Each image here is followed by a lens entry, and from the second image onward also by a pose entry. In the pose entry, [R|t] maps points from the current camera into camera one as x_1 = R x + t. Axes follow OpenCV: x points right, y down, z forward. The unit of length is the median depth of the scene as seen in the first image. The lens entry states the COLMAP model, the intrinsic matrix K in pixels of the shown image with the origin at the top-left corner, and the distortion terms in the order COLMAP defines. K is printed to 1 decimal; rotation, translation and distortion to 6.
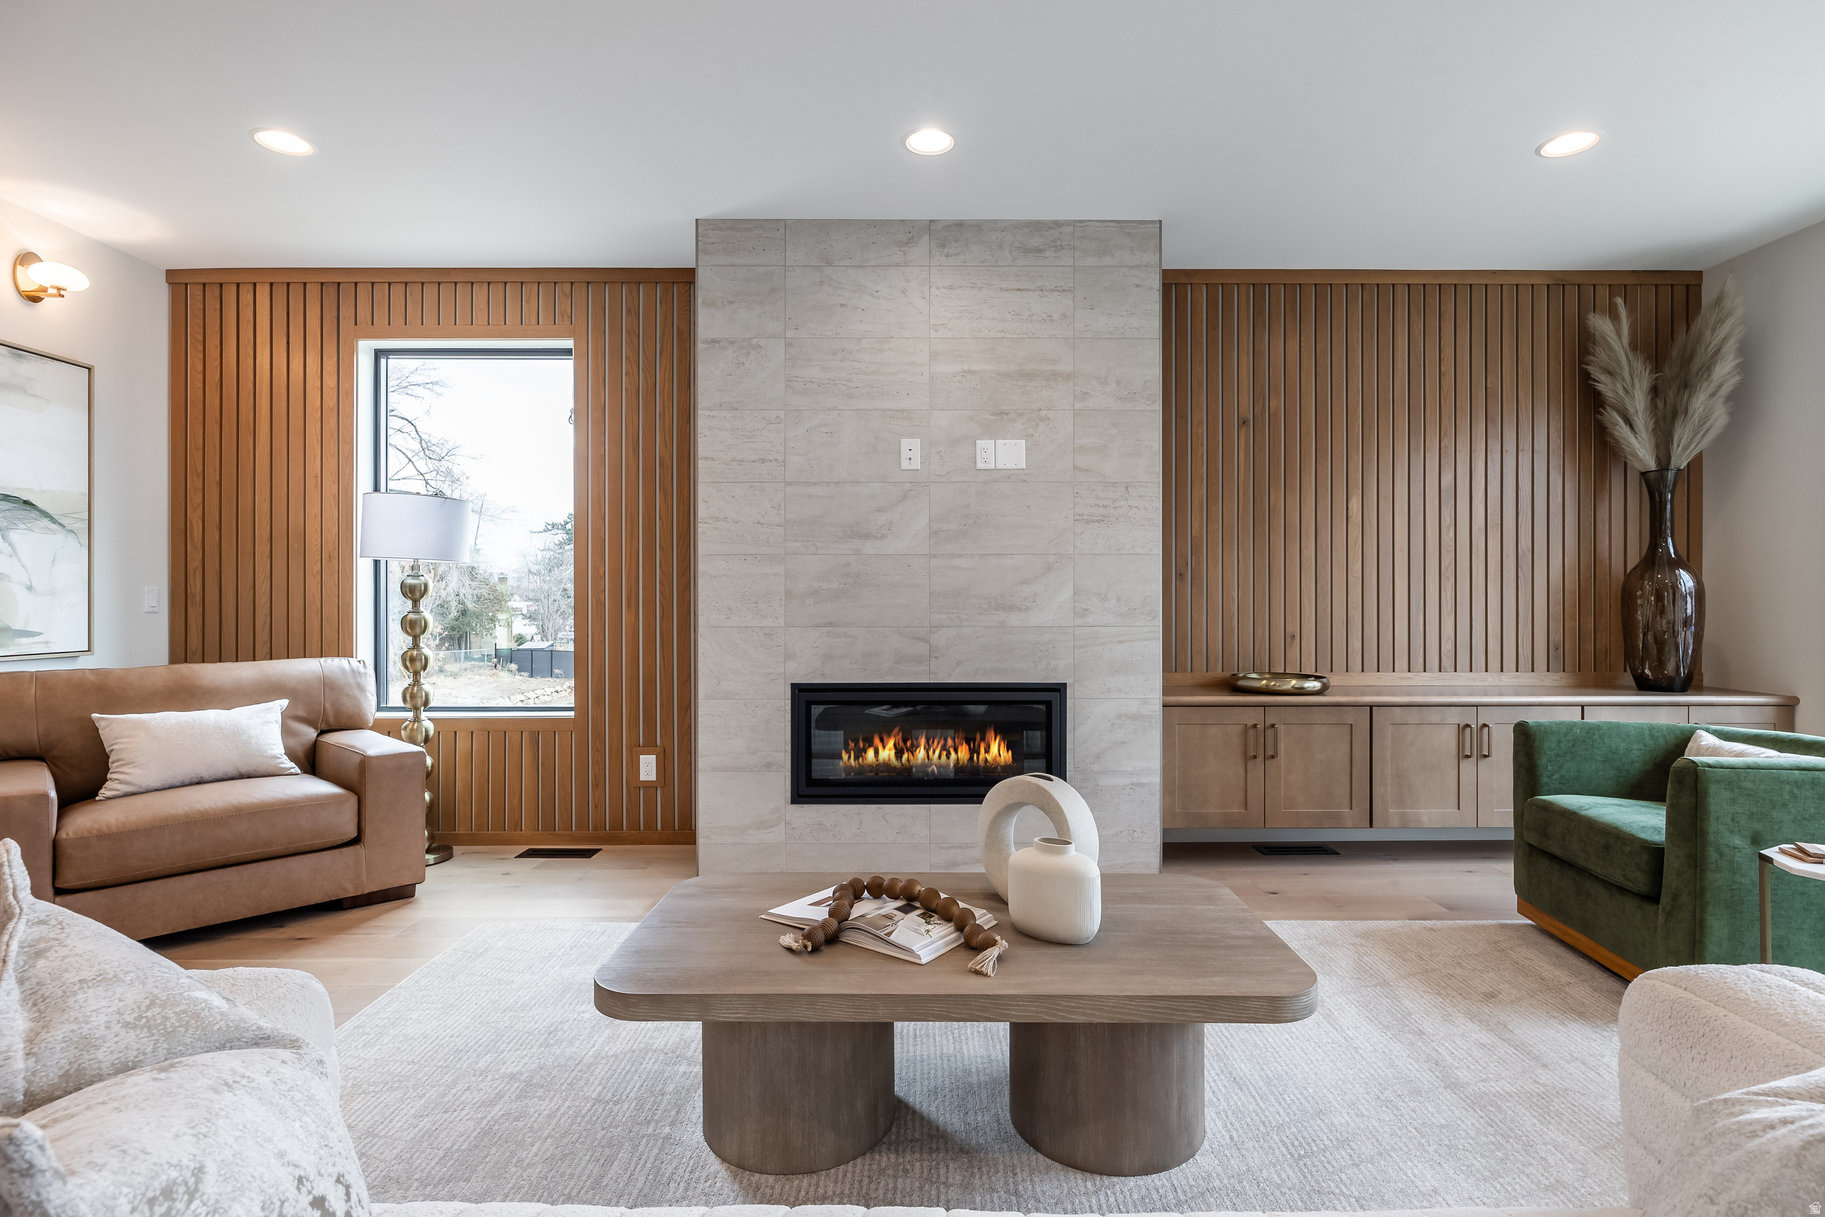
lens RADIAL K [[874.1, 0, 967.8], [0, 874.1, 606.1], [0, 0, 1]] dist [-0.013557, -0.000092]
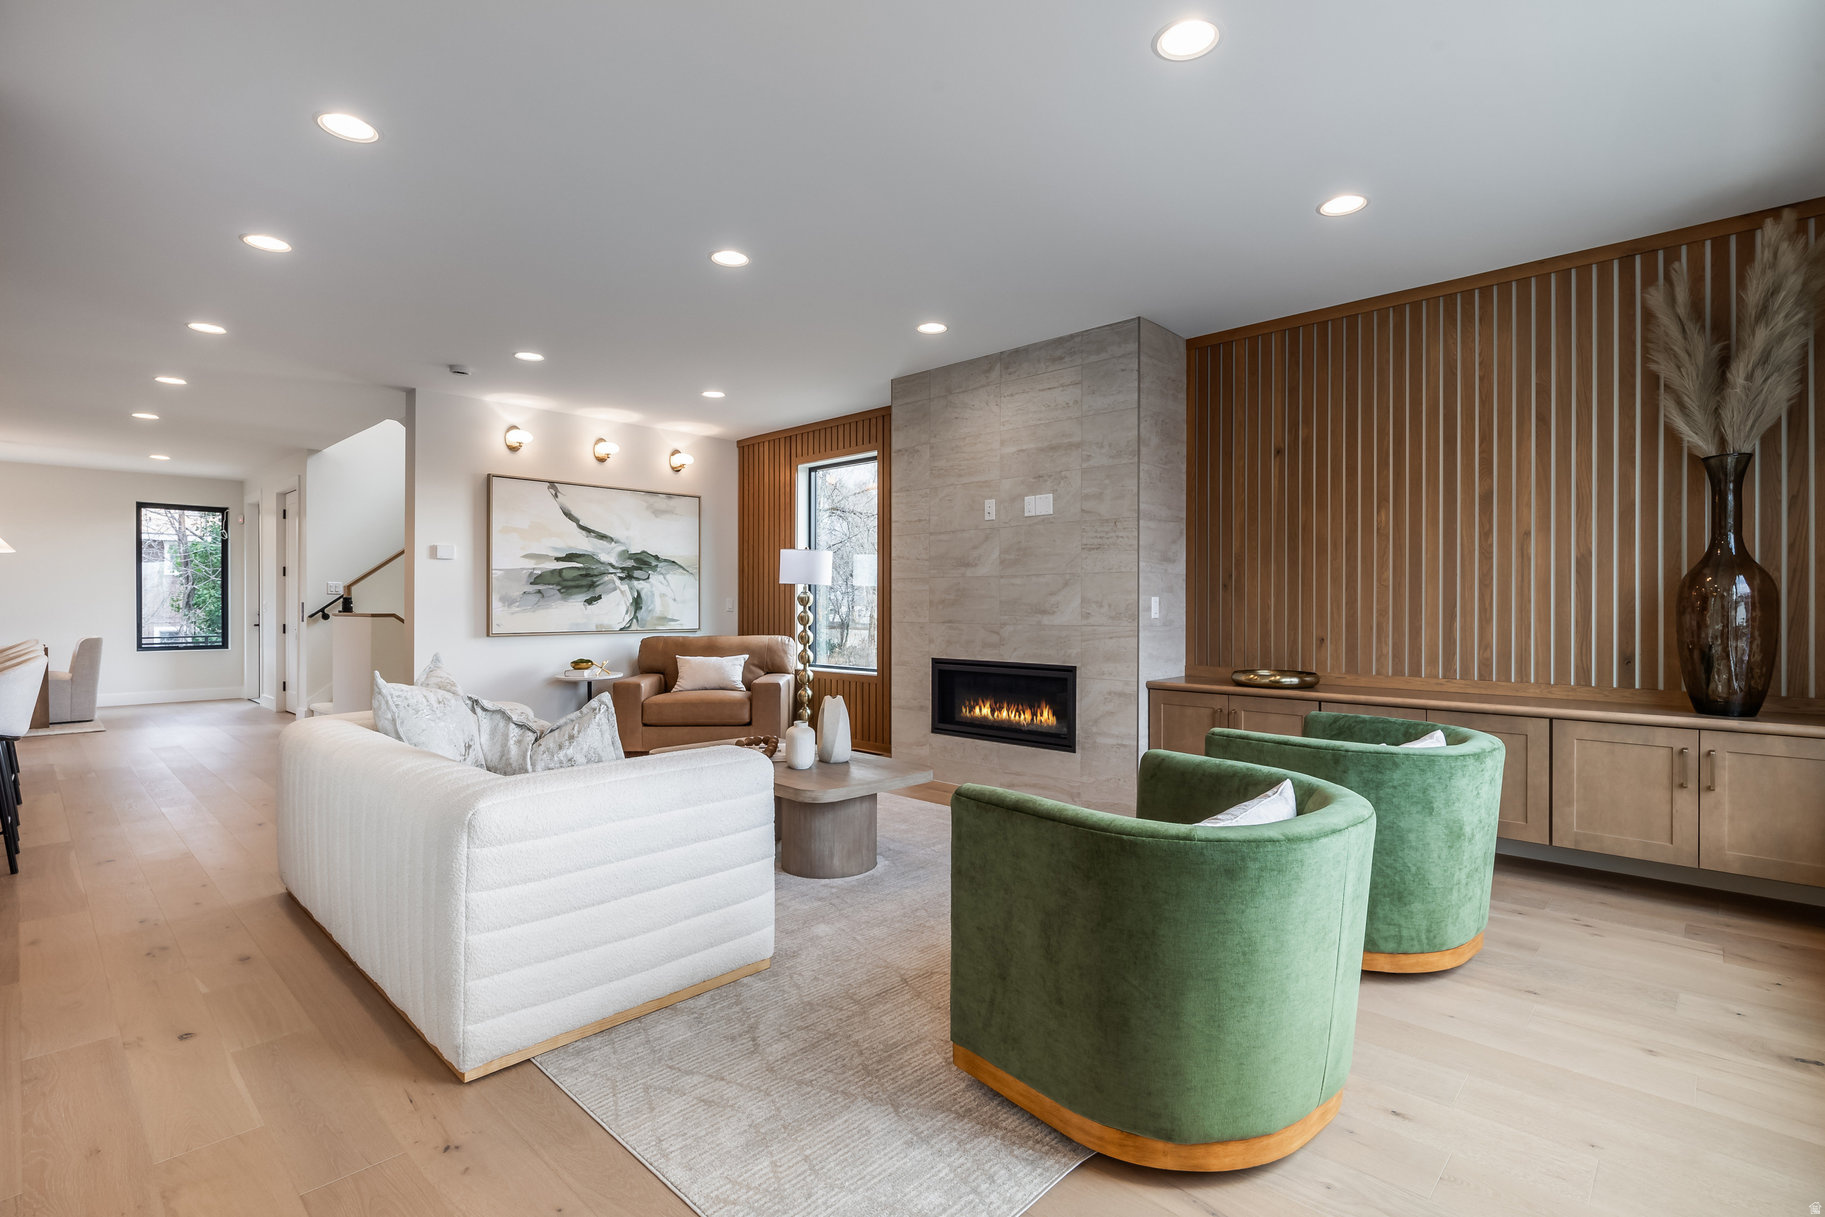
lens RADIAL K [[830.6, 0, 972.8], [0, 830.6, 609.5], [0, 0, 1]] dist [-0.041394, -0.000174]
pose [[0.750966, 0.005394, -0.660319, 0.860198], [-0.001563, 0.999978, 0.006391, -0.010350], [0.660339, -0.003767, 0.750958, -0.099160]]
